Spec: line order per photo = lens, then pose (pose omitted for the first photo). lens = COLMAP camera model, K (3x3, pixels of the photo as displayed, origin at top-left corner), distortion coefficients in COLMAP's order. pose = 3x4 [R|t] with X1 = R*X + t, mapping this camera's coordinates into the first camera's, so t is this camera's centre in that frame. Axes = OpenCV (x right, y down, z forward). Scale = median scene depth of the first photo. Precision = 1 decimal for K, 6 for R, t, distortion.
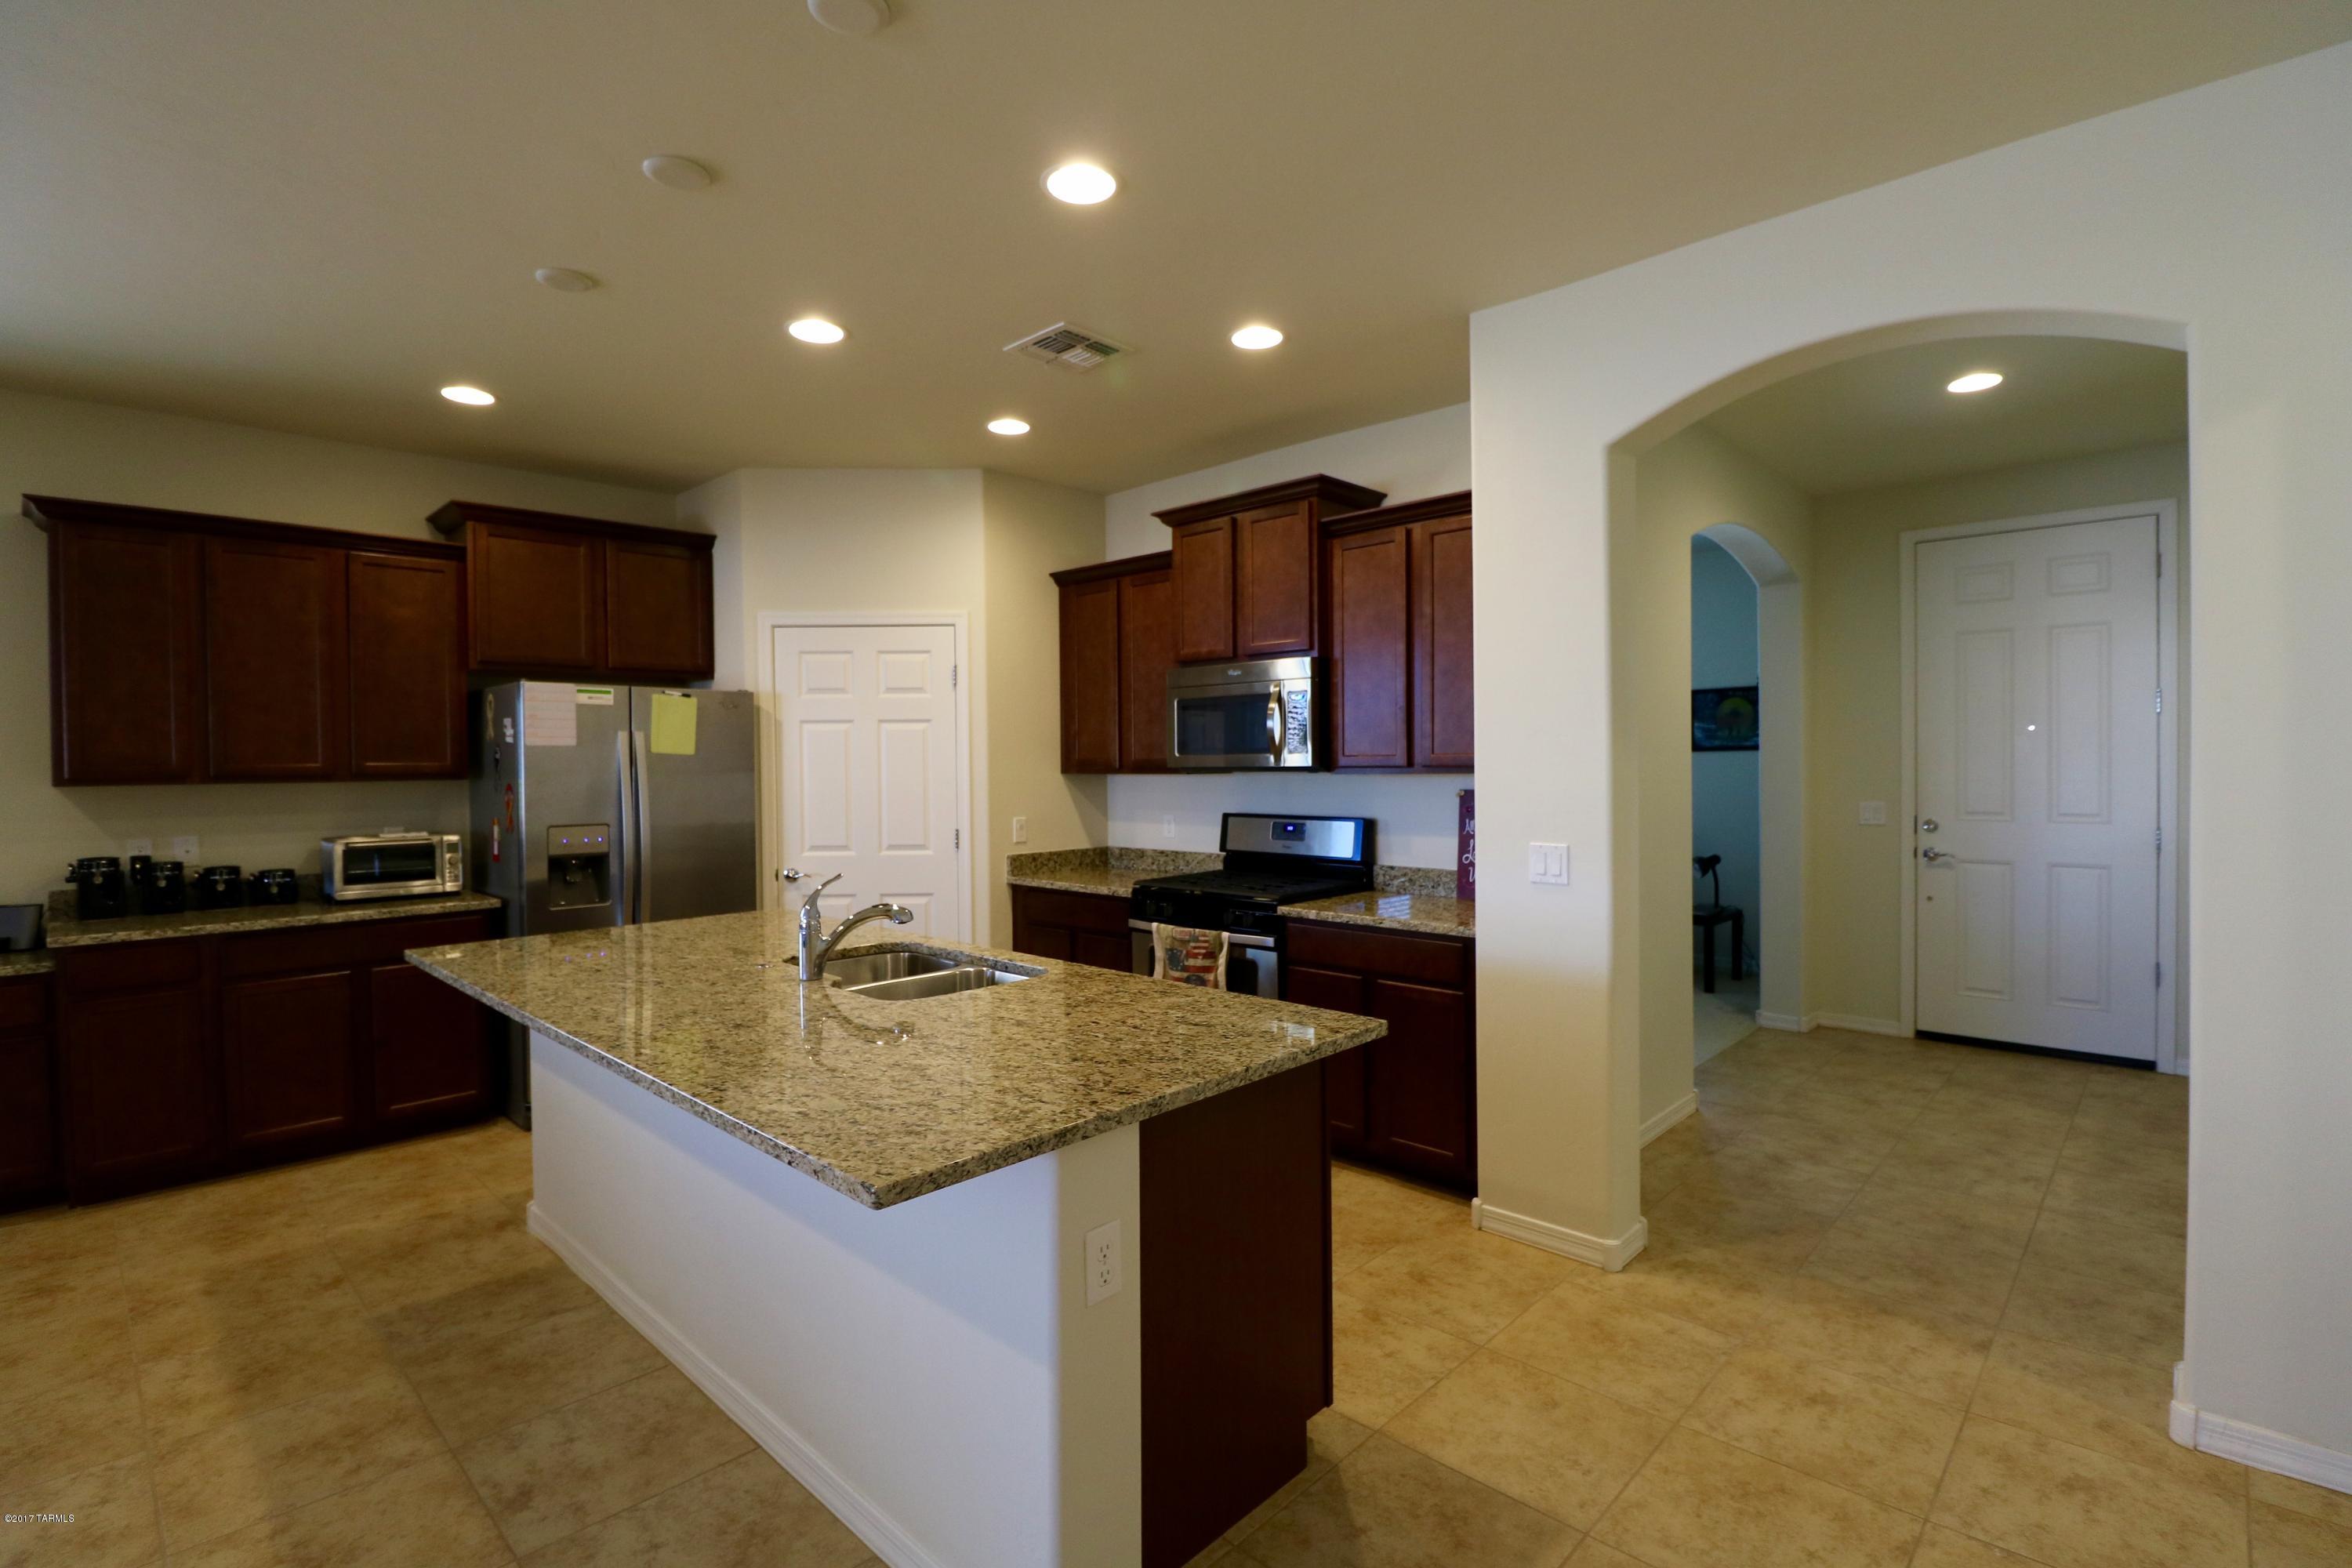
lens RADIAL K [[1090.0, 0, 1188.5], [0, 1090.0, 778.7], [0, 0, 1]] dist [0.001009, -0.013332]
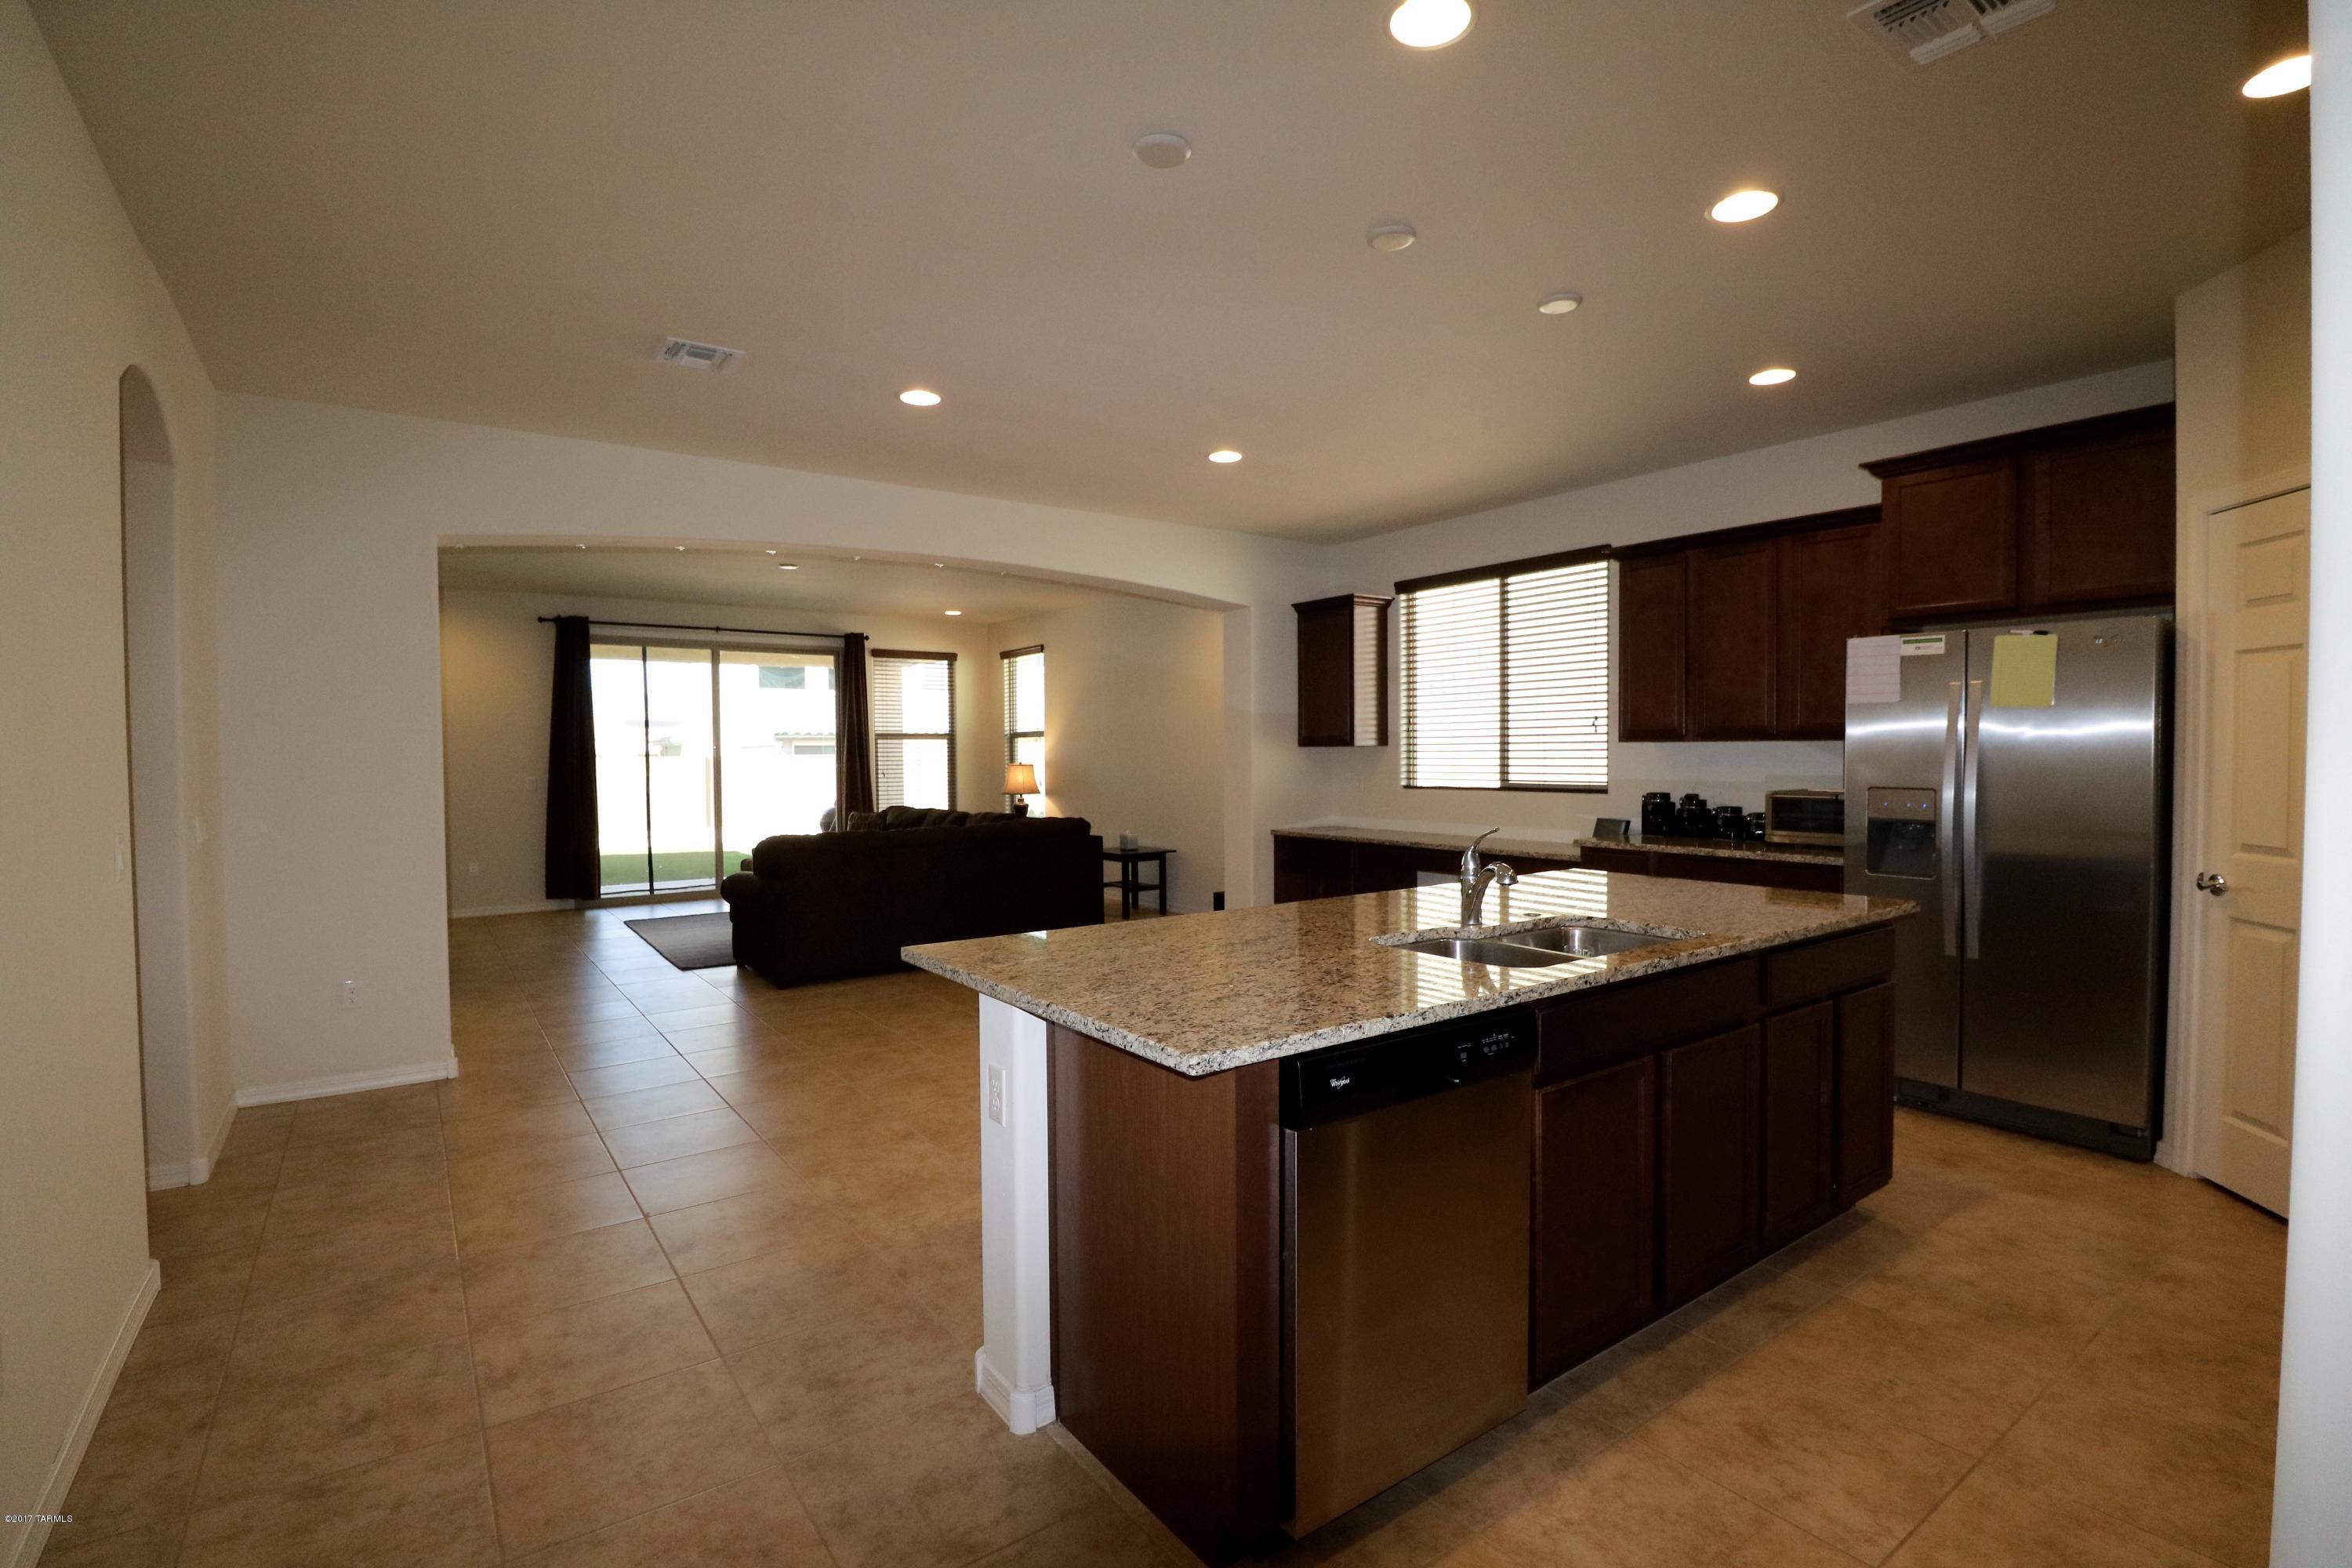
lens RADIAL K [[1090.0, 0, 1188.5], [0, 1090.0, 778.7], [0, 0, 1]] dist [0.001009, -0.013332]
pose [[-0.177563, 0.037348, -0.983400, 0.557961], [-0.007981, 0.999192, 0.039388, 0.004192], [0.984077, 0.014842, -0.177122, 0.699428]]
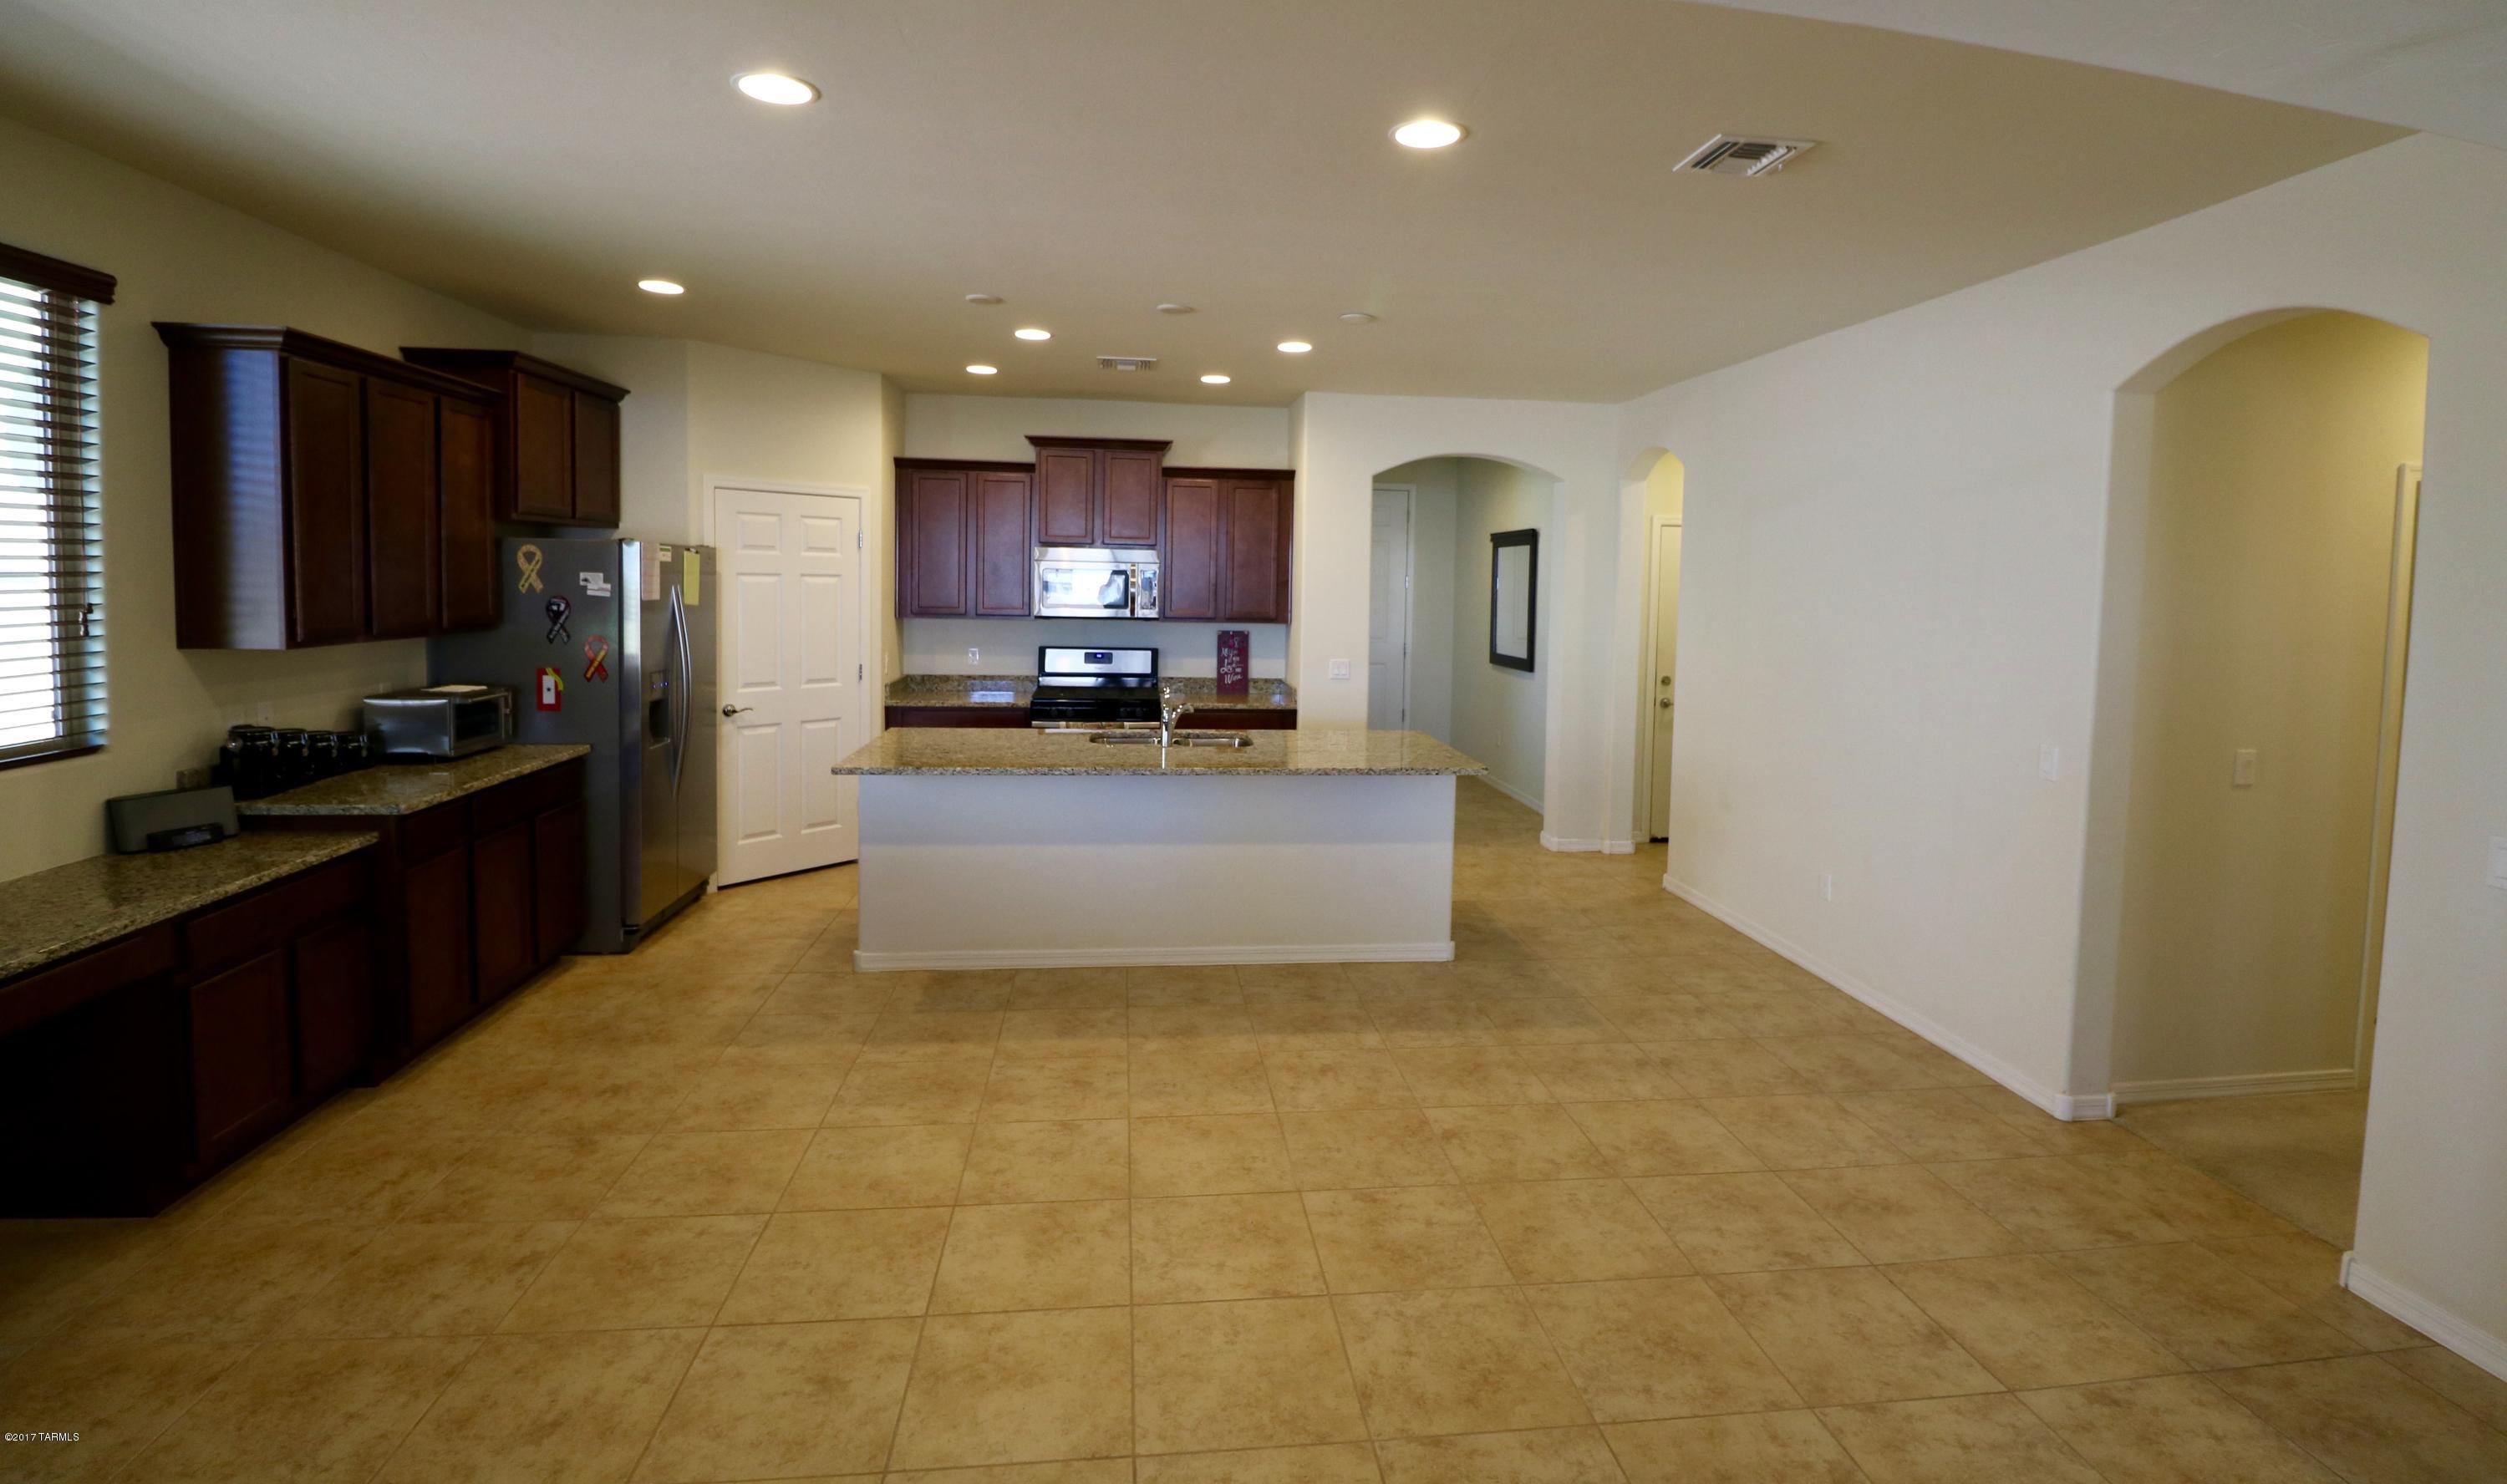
lens RADIAL K [[1150.7, 0, 1261.5], [0, 1150.7, 651.3], [0, 0, 1]] dist [-0.000287, -0.000280]
pose [[0.637486, -0.024975, 0.770057, -1.313342], [-0.016000, 0.998830, 0.045640, -0.049463], [-0.770296, -0.041416, 0.636340, -0.256545]]
